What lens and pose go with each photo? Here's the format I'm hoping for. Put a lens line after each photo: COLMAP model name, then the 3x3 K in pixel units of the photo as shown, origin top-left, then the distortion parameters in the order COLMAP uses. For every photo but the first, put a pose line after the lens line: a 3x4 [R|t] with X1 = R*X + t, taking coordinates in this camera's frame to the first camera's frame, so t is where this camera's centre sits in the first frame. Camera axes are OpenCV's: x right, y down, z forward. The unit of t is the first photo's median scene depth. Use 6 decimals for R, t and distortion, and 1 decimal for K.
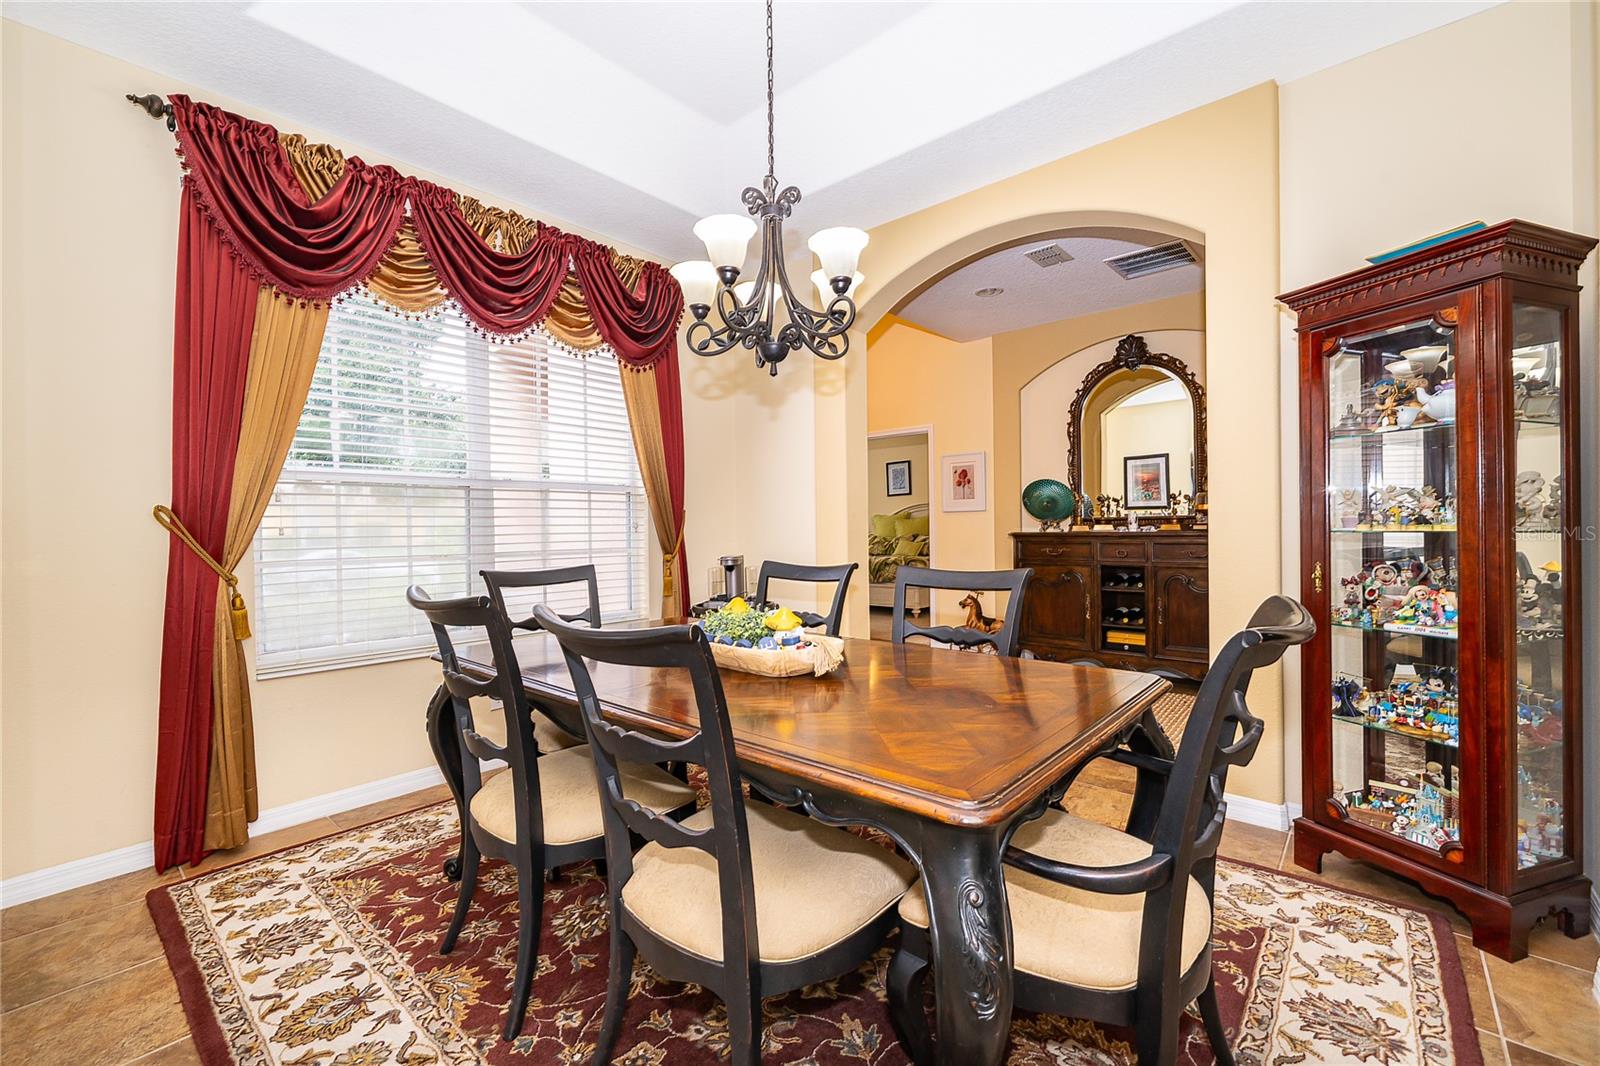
lens RADIAL K [[675.9, 0, 801.4], [0, 675.9, 534.3], [0, 0, 1]] dist [-0.002695, 0.000876]
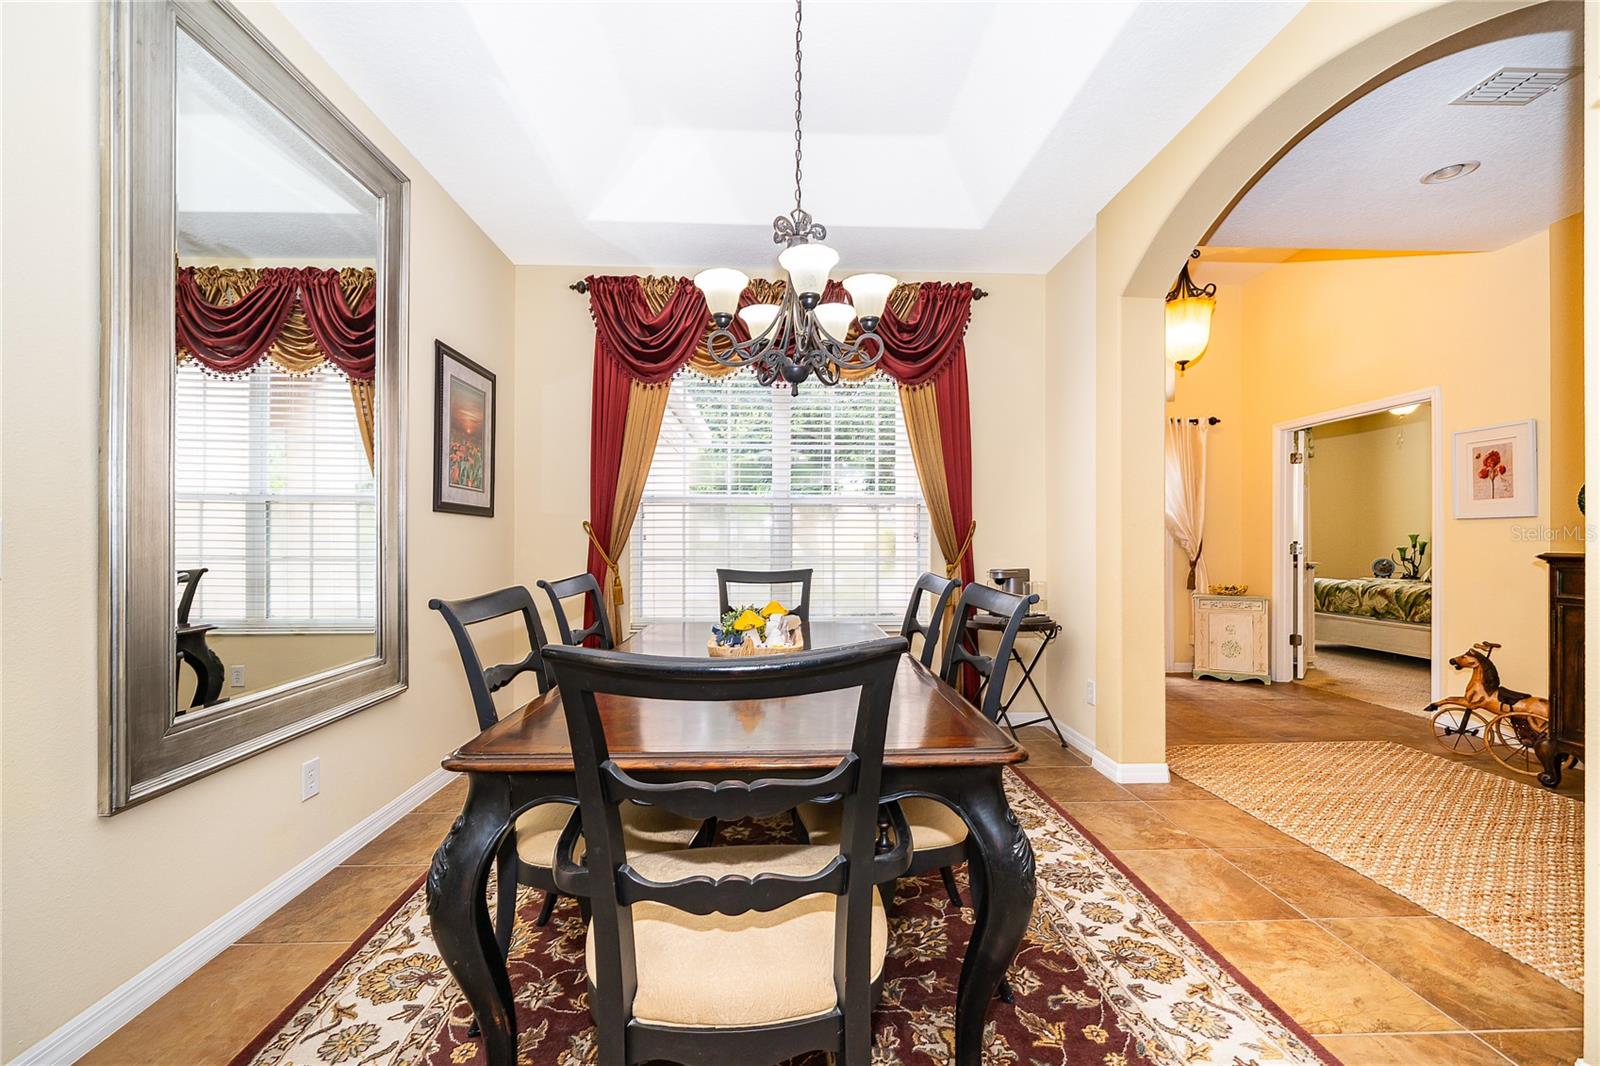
lens RADIAL K [[675.9, 0, 803.6], [0, 675.9, 541.5], [0, 0, 1]] dist [-0.002695, 0.000876]
pose [[0.681362, 0.014395, -0.731805, 0.532690], [-0.017219, 0.999845, 0.003634, -0.006367], [0.731744, 0.010125, 0.681504, 0.199340]]
